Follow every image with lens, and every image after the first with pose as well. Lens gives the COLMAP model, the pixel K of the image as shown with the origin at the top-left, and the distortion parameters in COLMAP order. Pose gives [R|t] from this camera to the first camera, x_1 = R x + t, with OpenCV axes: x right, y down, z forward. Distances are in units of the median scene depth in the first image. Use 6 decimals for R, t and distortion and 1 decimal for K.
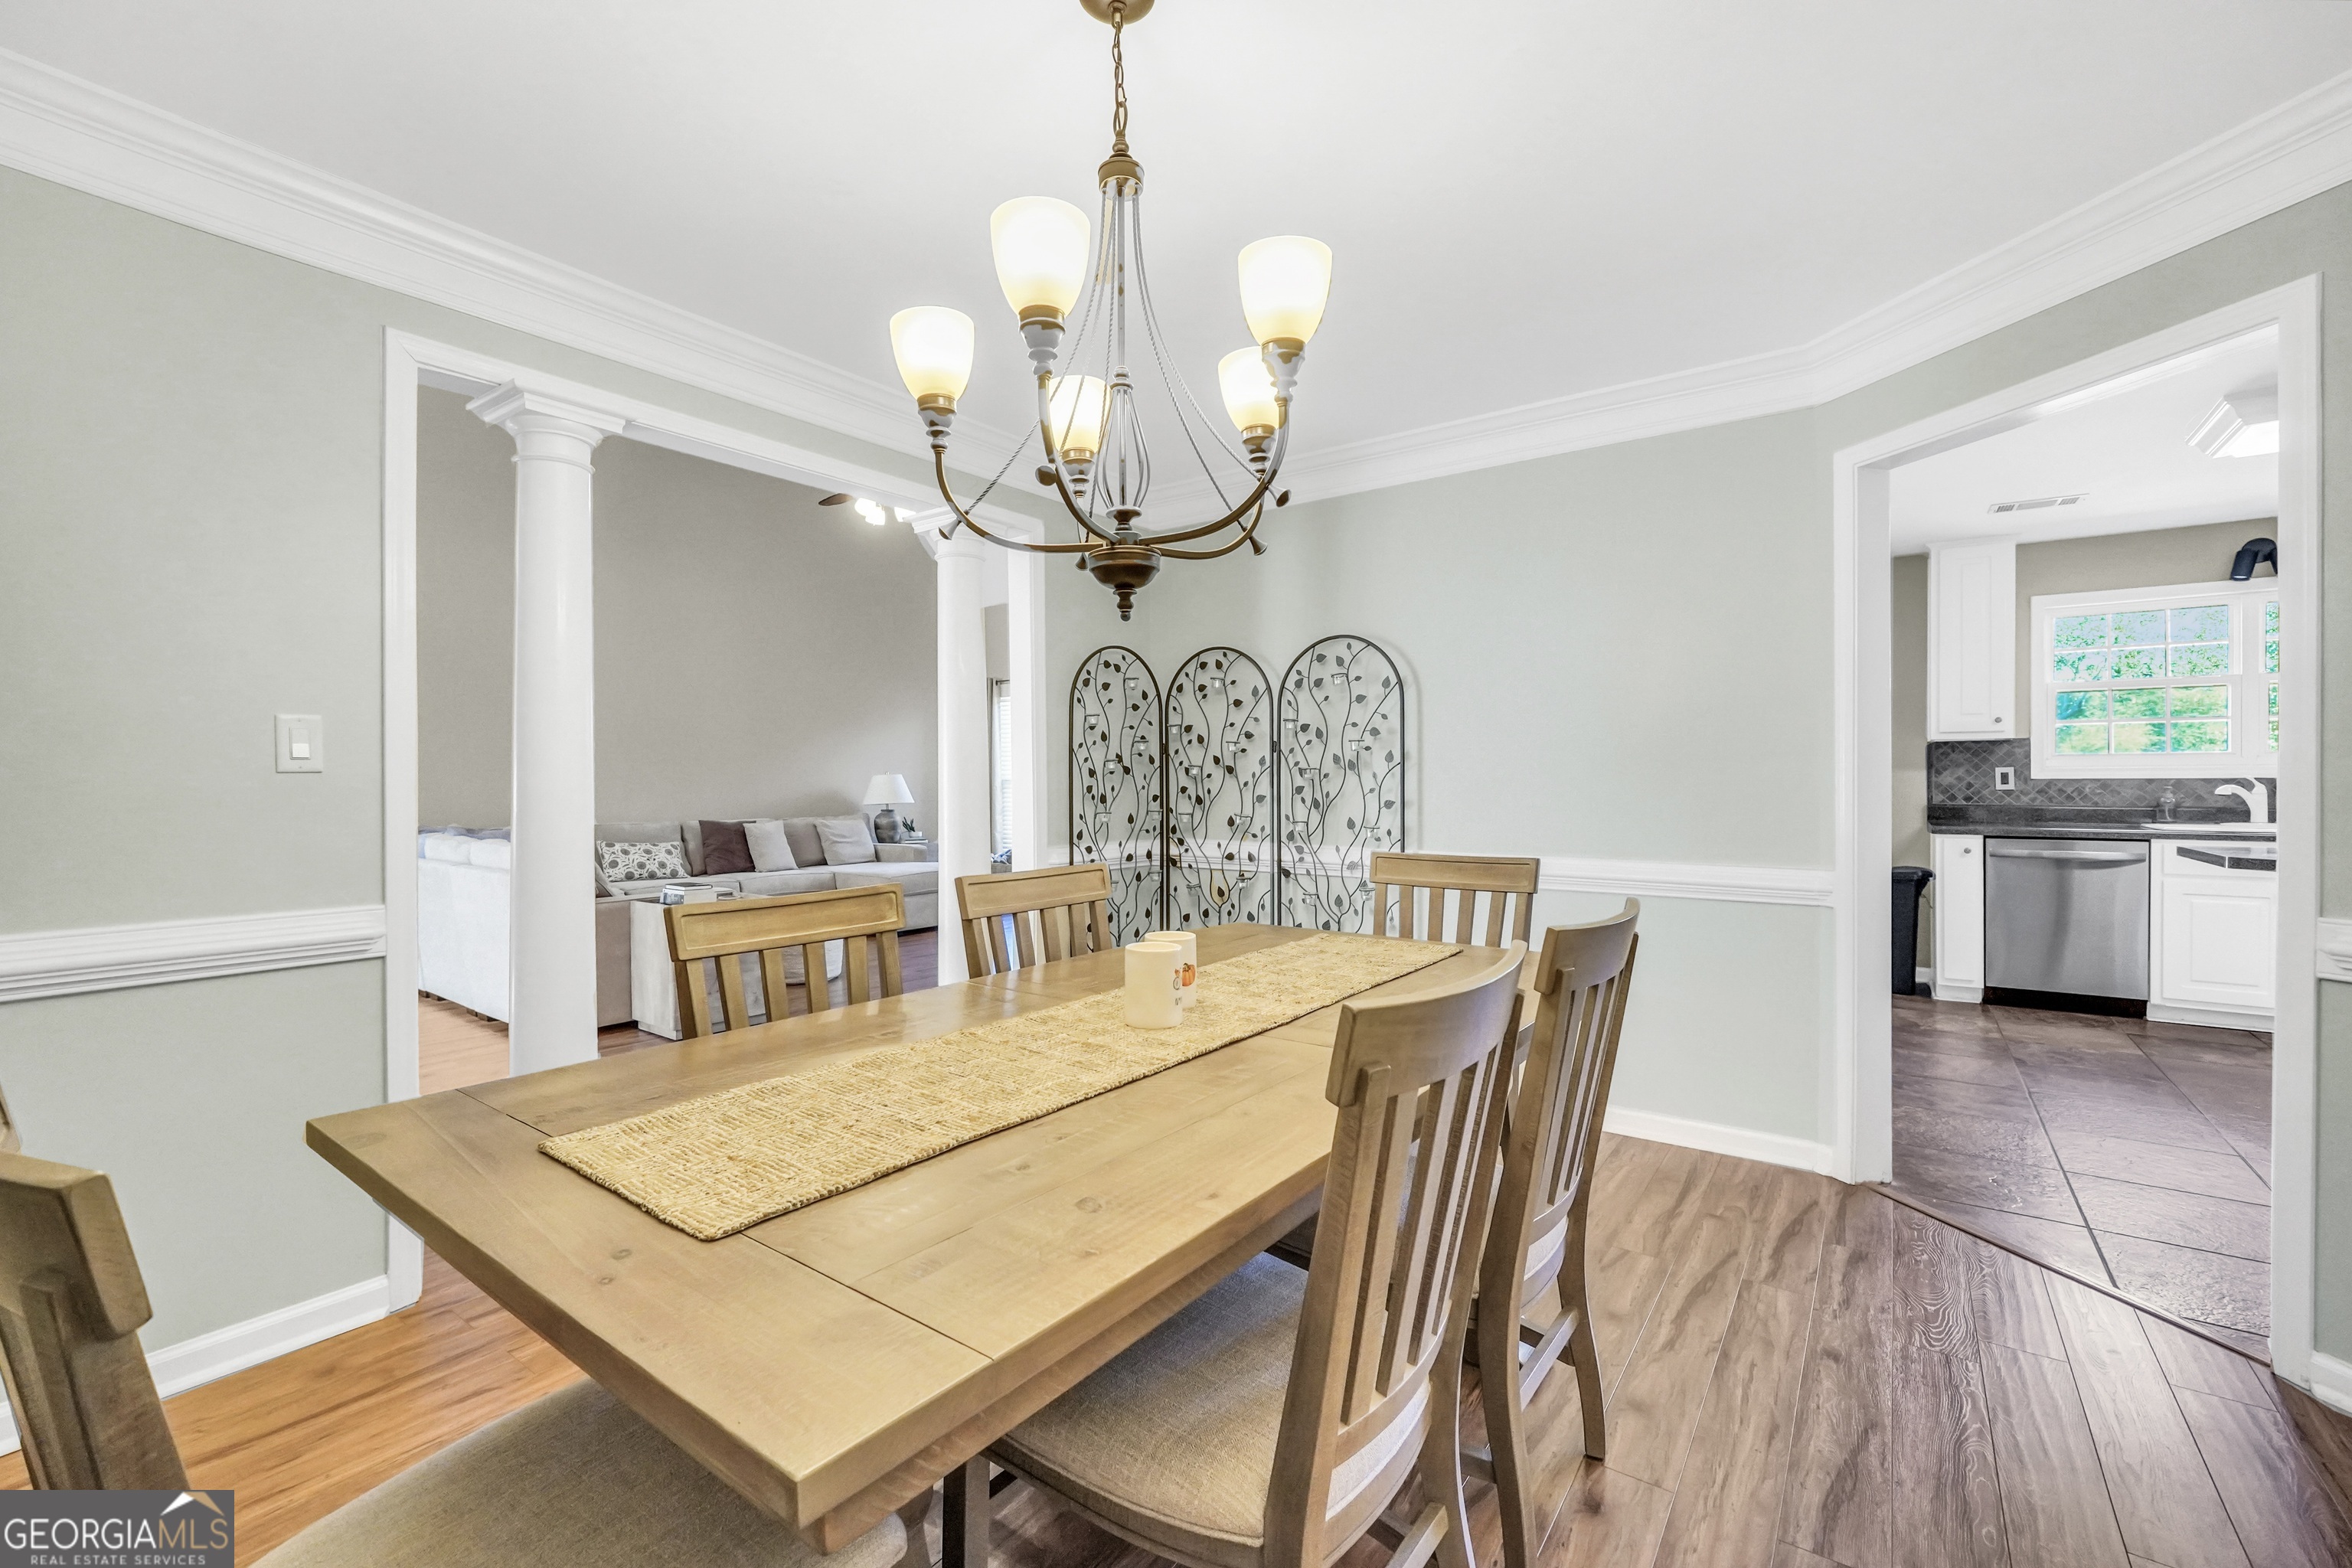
lens RADIAL K [[998.5, 0, 1167.7], [0, 998.5, 774.6], [0, 0, 1]] dist [-0.009839, 0.003379]
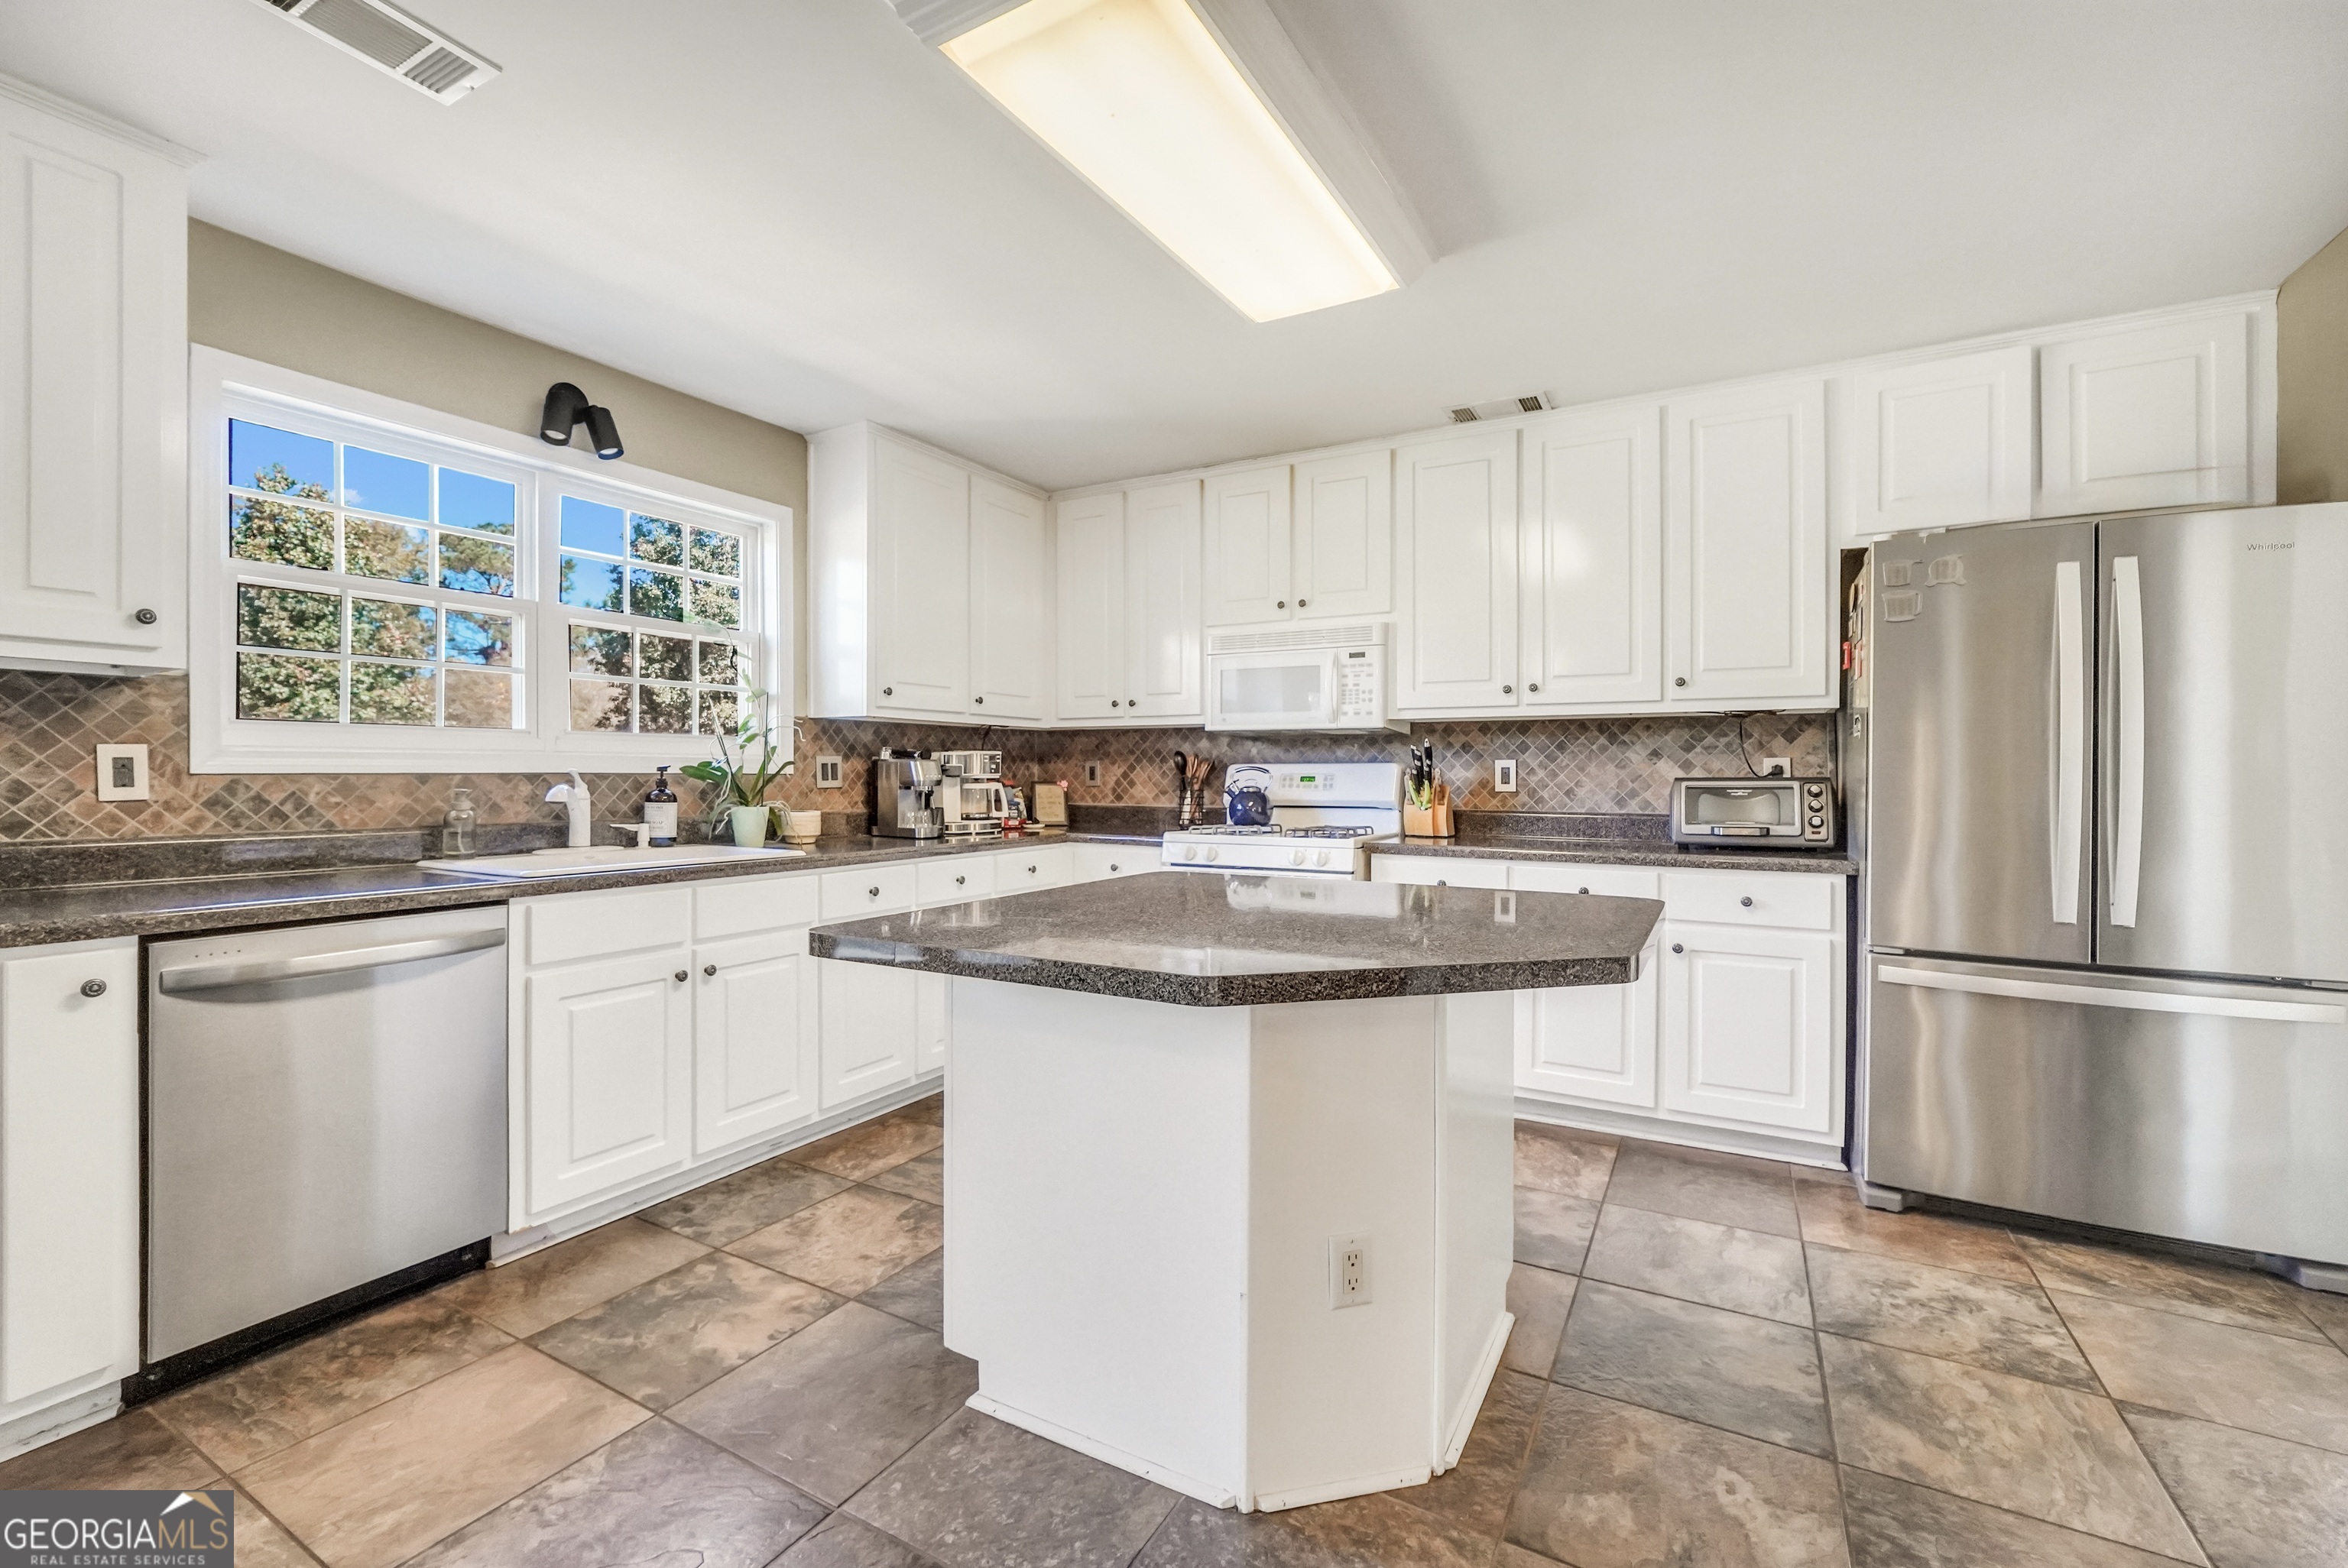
lens RADIAL K [[996.7, 0, 1162.5], [0, 996.7, 773.3], [0, 0, 1]] dist [-0.009839, 0.003379]
pose [[-0.106183, 0.004496, 0.994336, 0.403313], [-0.007002, 0.999962, -0.005270, 0.003619], [-0.994322, -0.007522, -0.106147, 0.627622]]
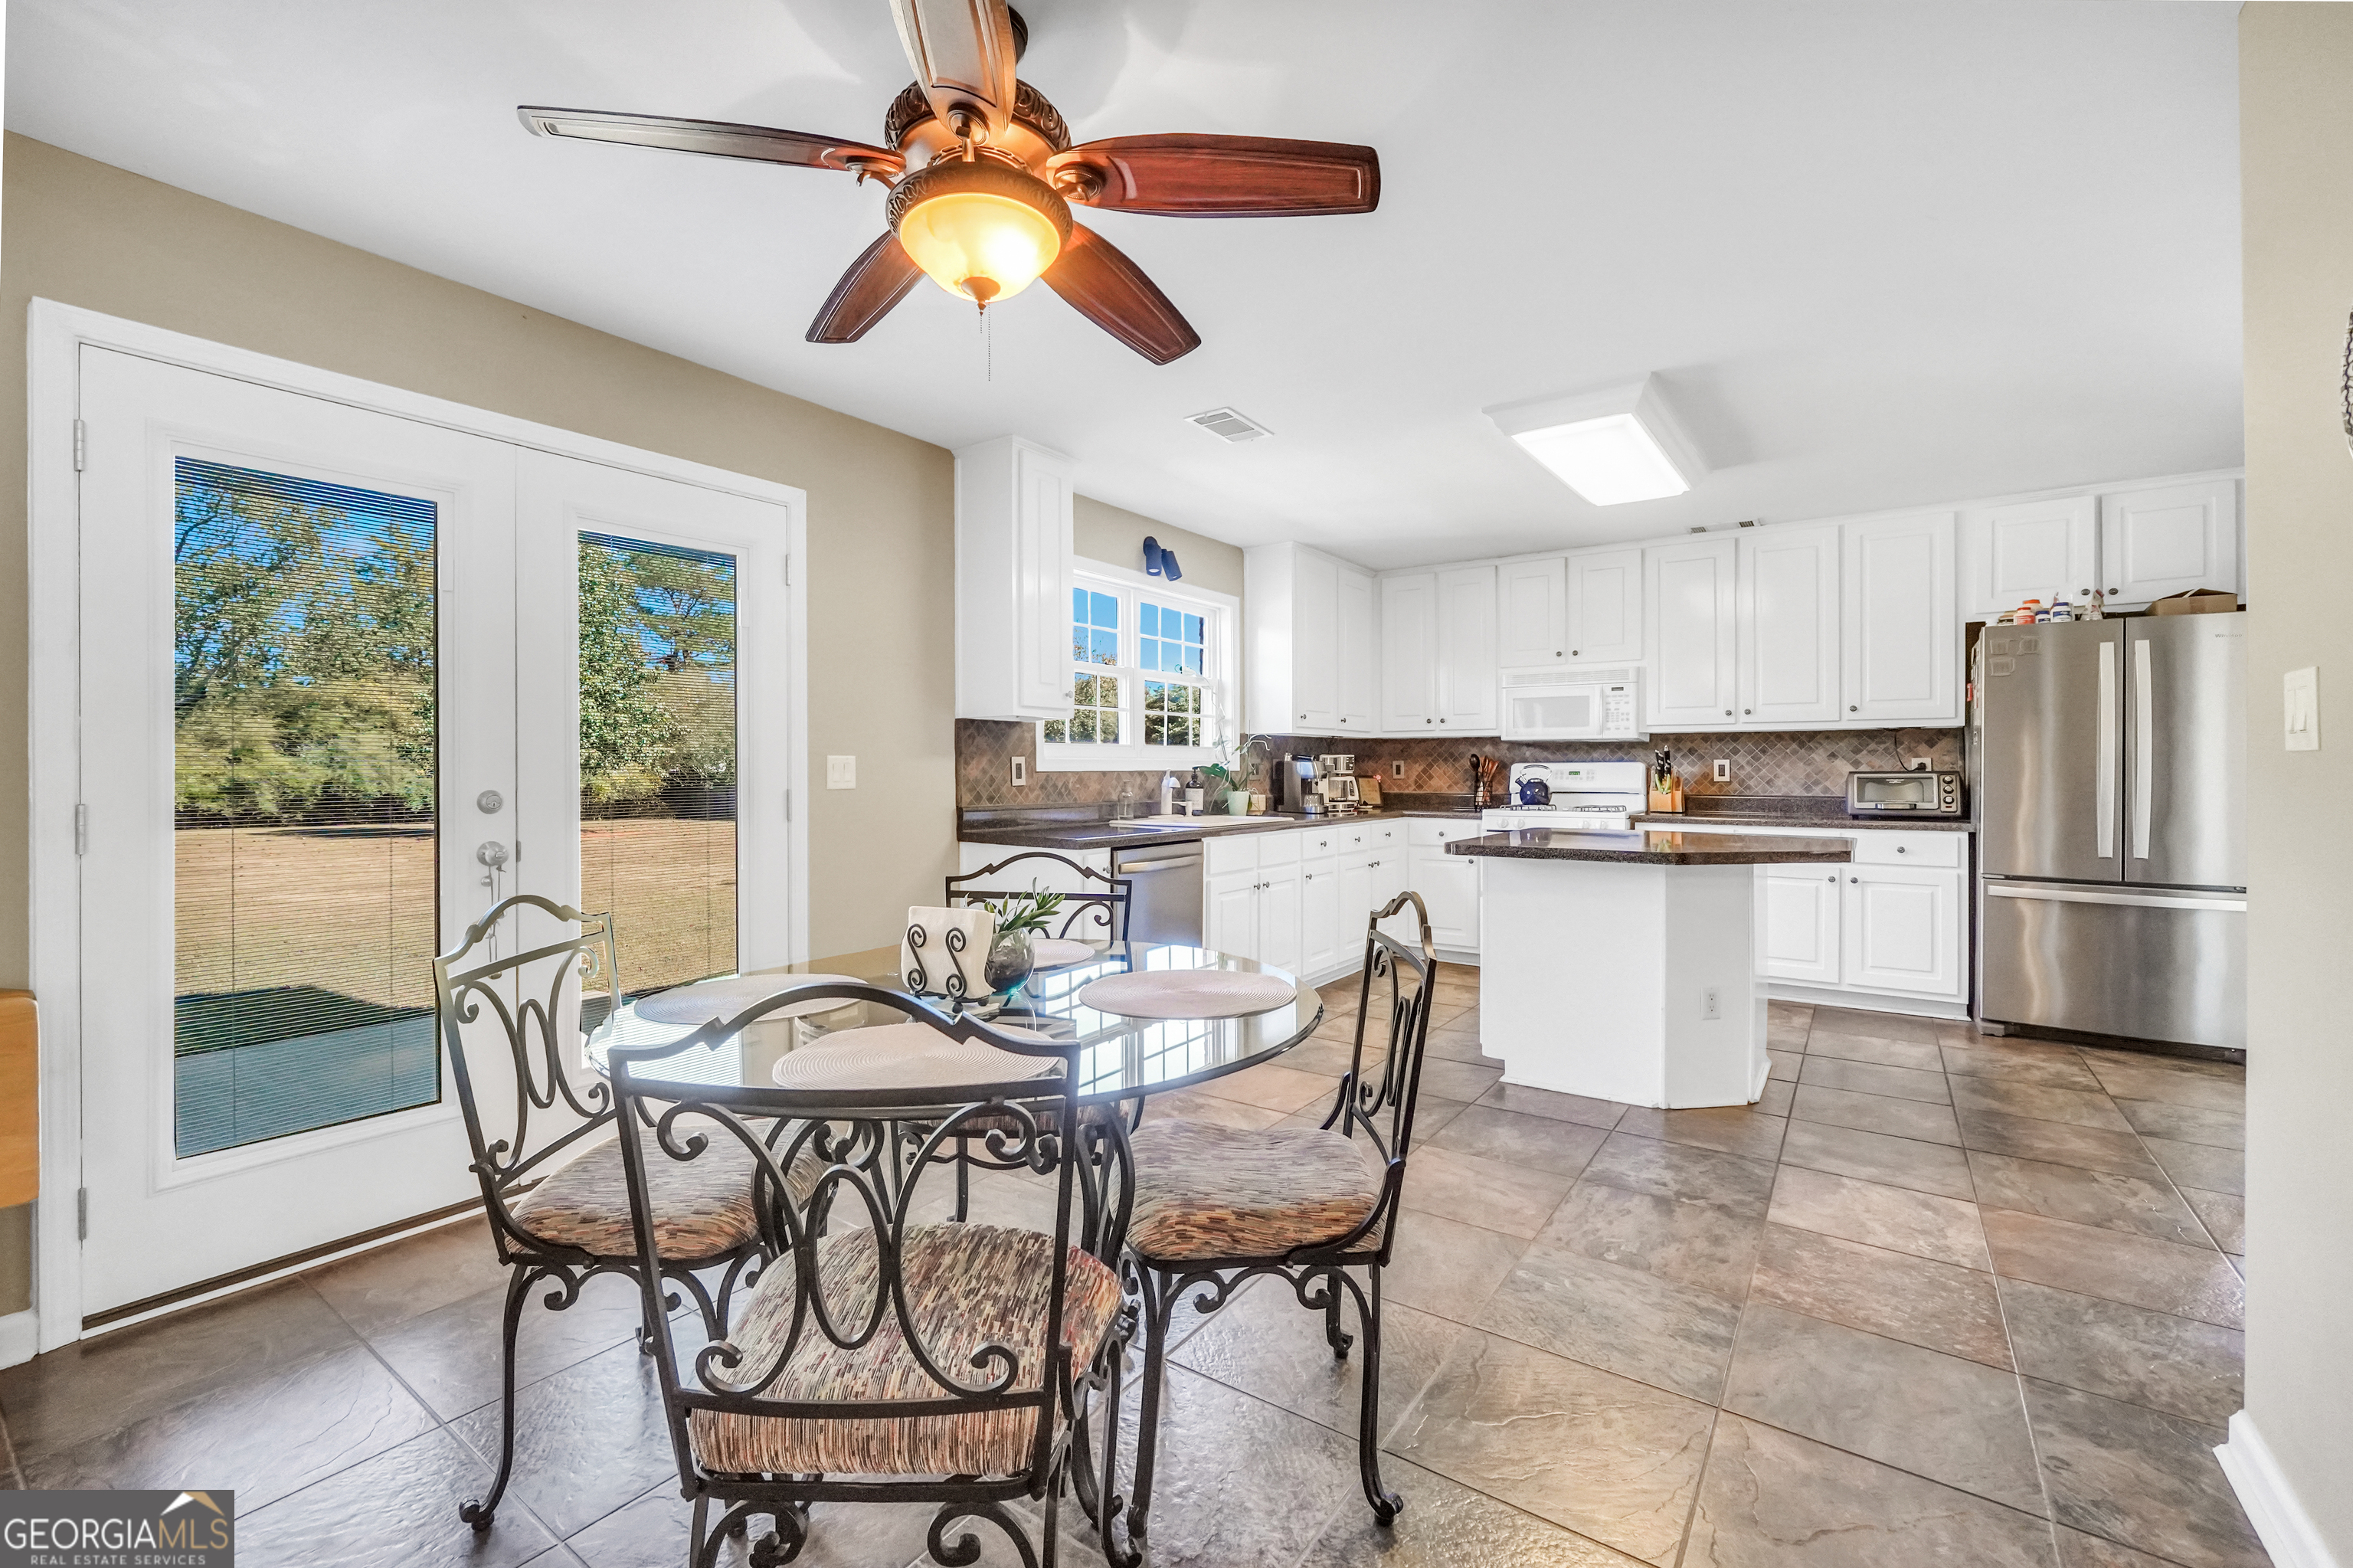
lens RADIAL K [[999.0, 0, 1165.6], [0, 999.0, 770.0], [0, 0, 1]] dist [-0.009839, 0.003379]
pose [[-0.011225, 0.003833, 0.999930, 0.061683], [-0.004385, 0.999983, -0.003882, 0.005847], [-0.999927, -0.004429, -0.011208, 0.894421]]
